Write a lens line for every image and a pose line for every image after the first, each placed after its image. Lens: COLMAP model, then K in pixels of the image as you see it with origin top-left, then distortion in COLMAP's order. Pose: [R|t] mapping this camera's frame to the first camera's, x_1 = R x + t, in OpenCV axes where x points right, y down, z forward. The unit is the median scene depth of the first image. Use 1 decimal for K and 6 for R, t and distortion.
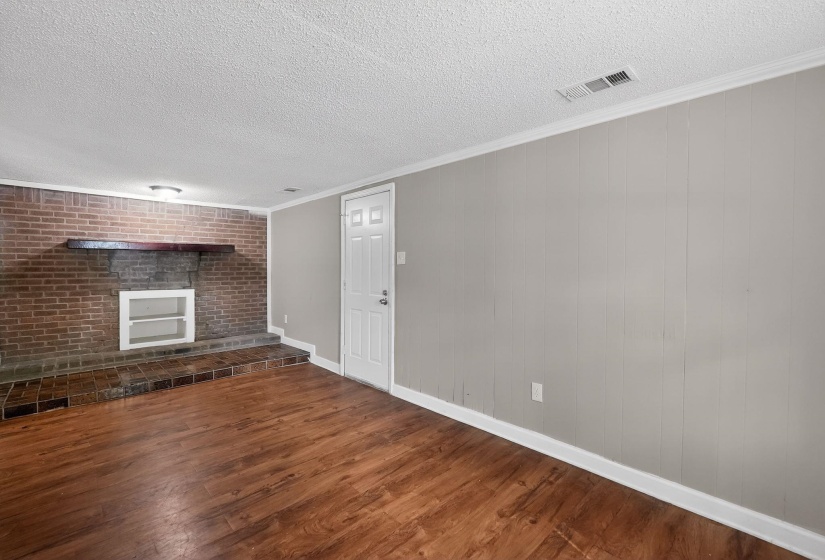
lens RADIAL K [[370.6, 0, 410.4], [0, 370.6, 276.2], [0, 0, 1]] dist [-0.014763, -0.000264]
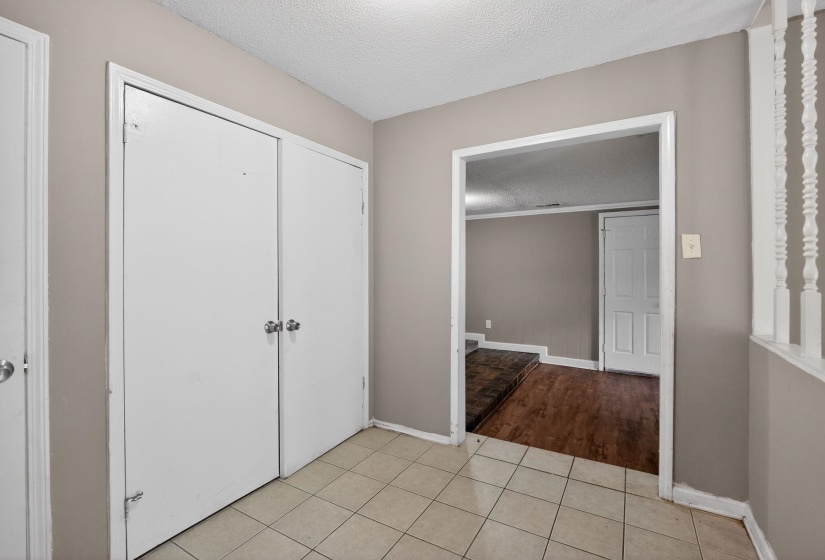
lens RADIAL K [[370.6, 0, 412.0], [0, 370.6, 272.5], [0, 0, 1]] dist [-0.014763, -0.000264]
pose [[0.962093, -0.012574, 0.272433, -1.423791], [0.015598, 0.999838, -0.008935, -0.043417], [-0.272276, 0.012845, 0.962133, 0.081197]]
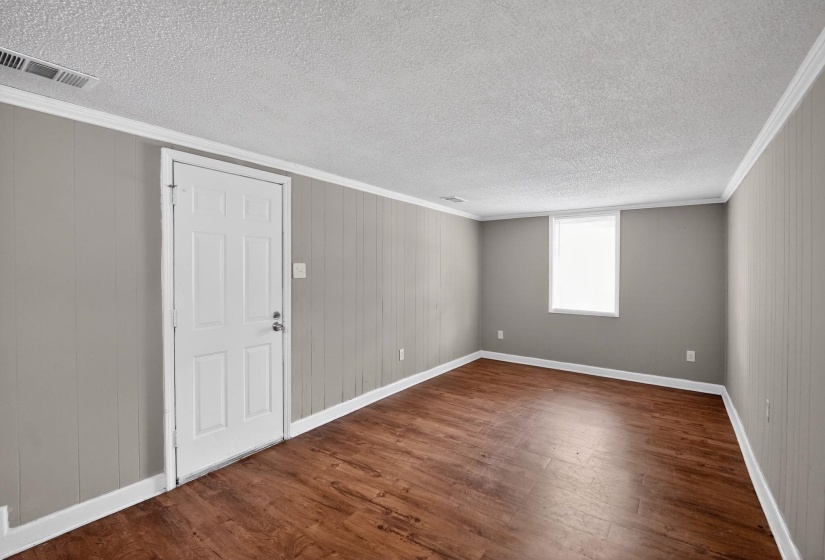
lens RADIAL K [[370.6, 0, 410.4], [0, 370.6, 276.7], [0, 0, 1]] dist [-0.014763, -0.000264]
pose [[-0.188813, -0.026579, 0.981653, -1.026034], [0.012597, 0.999486, 0.029484, -0.063896], [-0.981932, 0.017933, -0.188381, 1.023015]]
